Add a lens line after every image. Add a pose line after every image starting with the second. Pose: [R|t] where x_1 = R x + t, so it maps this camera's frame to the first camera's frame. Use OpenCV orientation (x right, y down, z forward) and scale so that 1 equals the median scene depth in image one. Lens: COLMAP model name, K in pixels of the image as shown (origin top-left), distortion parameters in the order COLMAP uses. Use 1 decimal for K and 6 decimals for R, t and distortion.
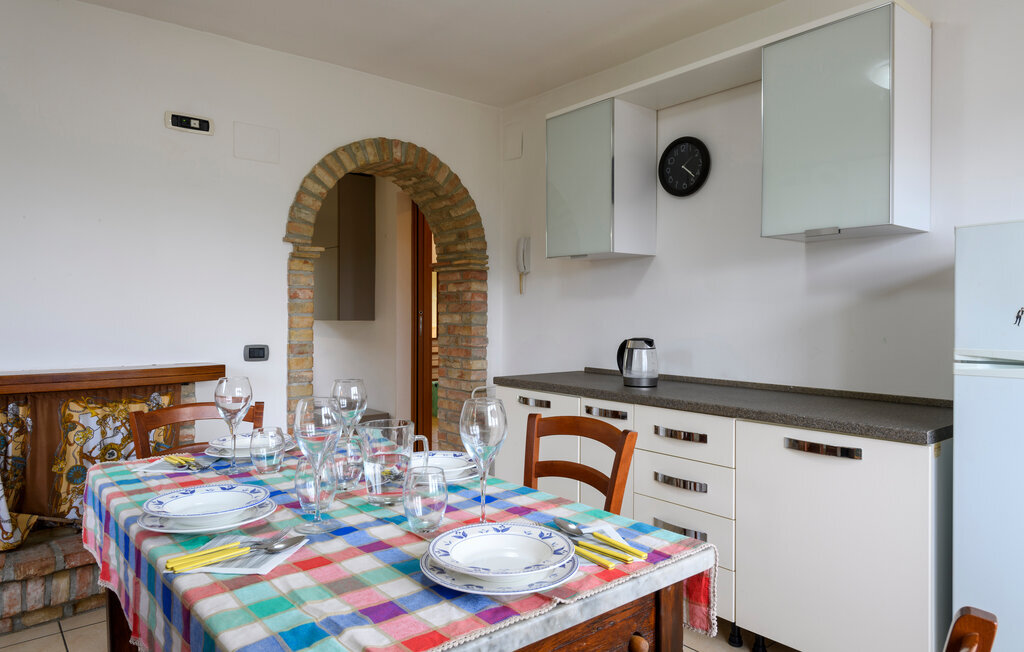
lens RADIAL K [[656.7, 0, 512.0], [0, 656.7, 326.0], [0, 0, 1]] dist [0.033578, -0.000110]
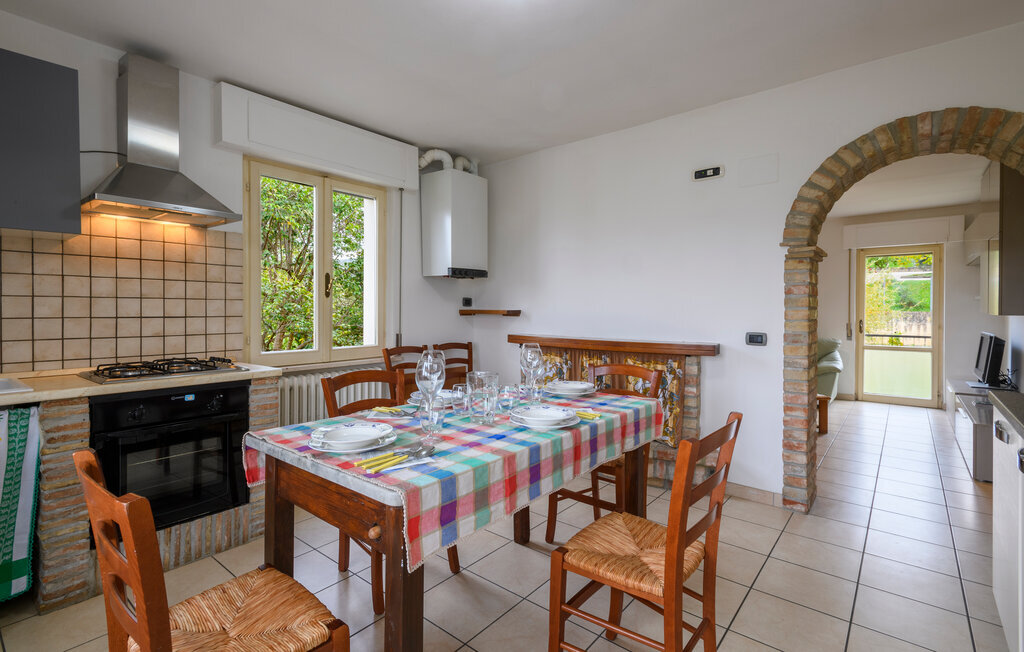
lens RADIAL K [[483.0, 0, 500.8], [0, 483.0, 320.4], [0, 0, 1]] dist [0.003293, 0.000183]
pose [[0.174850, 0.020205, -0.984388, 0.461375], [-0.018515, 0.999680, 0.017230, -0.001229], [0.984421, 0.015213, 0.175169, 0.392353]]
